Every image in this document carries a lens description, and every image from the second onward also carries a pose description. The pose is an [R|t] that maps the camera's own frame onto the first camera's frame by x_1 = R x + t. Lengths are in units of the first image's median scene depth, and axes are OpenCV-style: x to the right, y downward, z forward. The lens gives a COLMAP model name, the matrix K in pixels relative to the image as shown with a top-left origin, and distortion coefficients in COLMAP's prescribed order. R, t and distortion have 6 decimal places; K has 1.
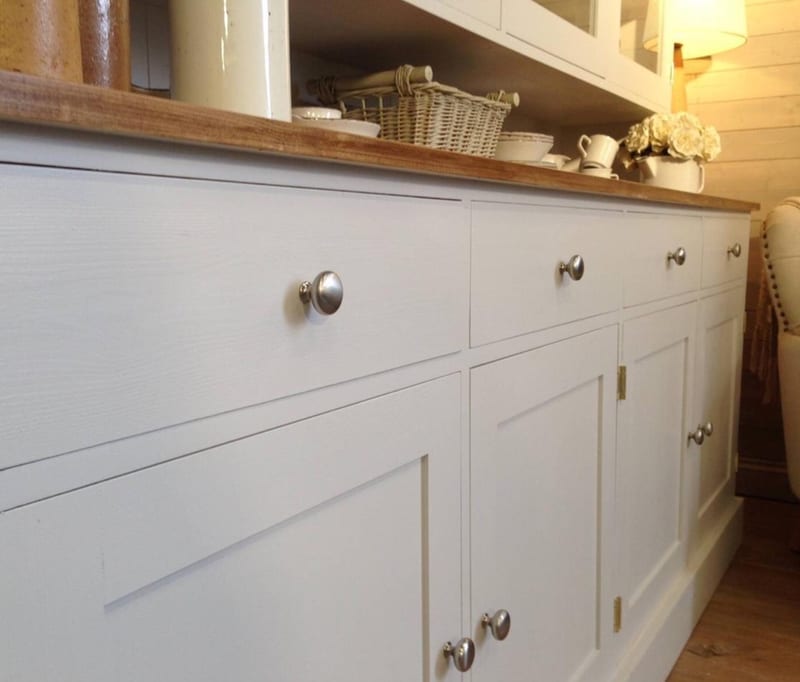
lens RADIAL K [[836.4, 0, 344.4], [0, 836.4, 340.2], [0, 0, 1]] dist [0.183207, -0.374362]
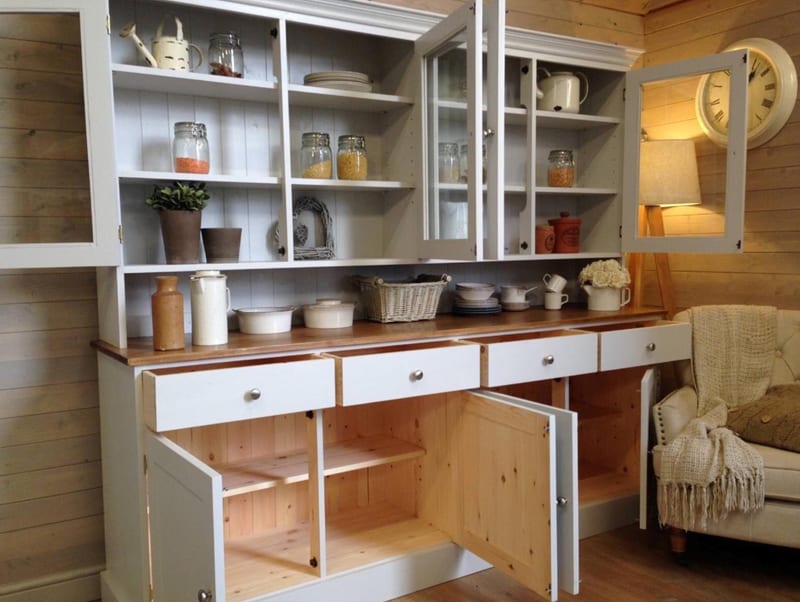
lens RADIAL K [[754.1, 0, 400.0], [0, 754.1, 301.0], [0, 0, 1]] dist [0.014270, -0.007224]
pose [[0.915830, 0.037992, -0.399765, 0.866959], [-0.049625, 0.998591, -0.018785, -0.181773], [0.398488, 0.037042, 0.916425, -0.839977]]
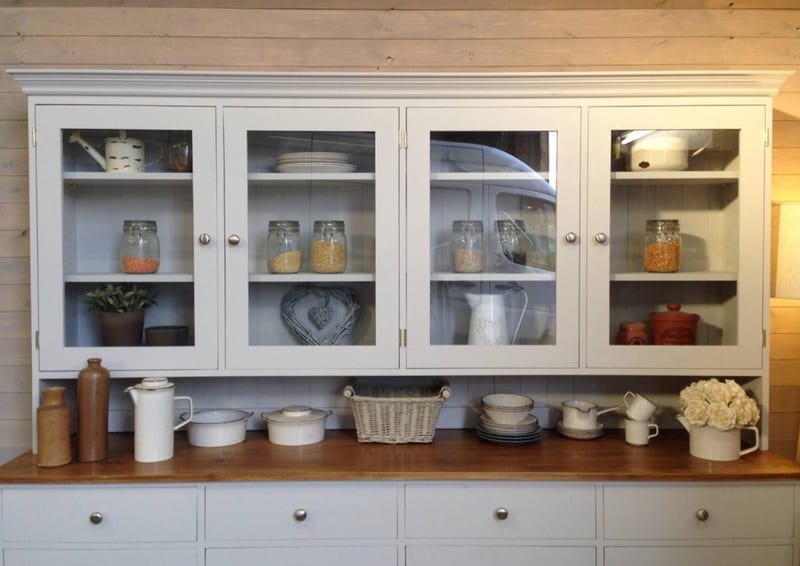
lens RADIAL K [[776.5, 0, 398.7], [0, 776.5, 258.7], [0, 0, 1]] dist [0.082466, -0.025115]
pose [[0.563555, 0.023027, -0.825757, 1.454664], [-0.104248, 0.993602, -0.043439, -0.478701], [0.819474, 0.110564, 0.562350, -0.010406]]
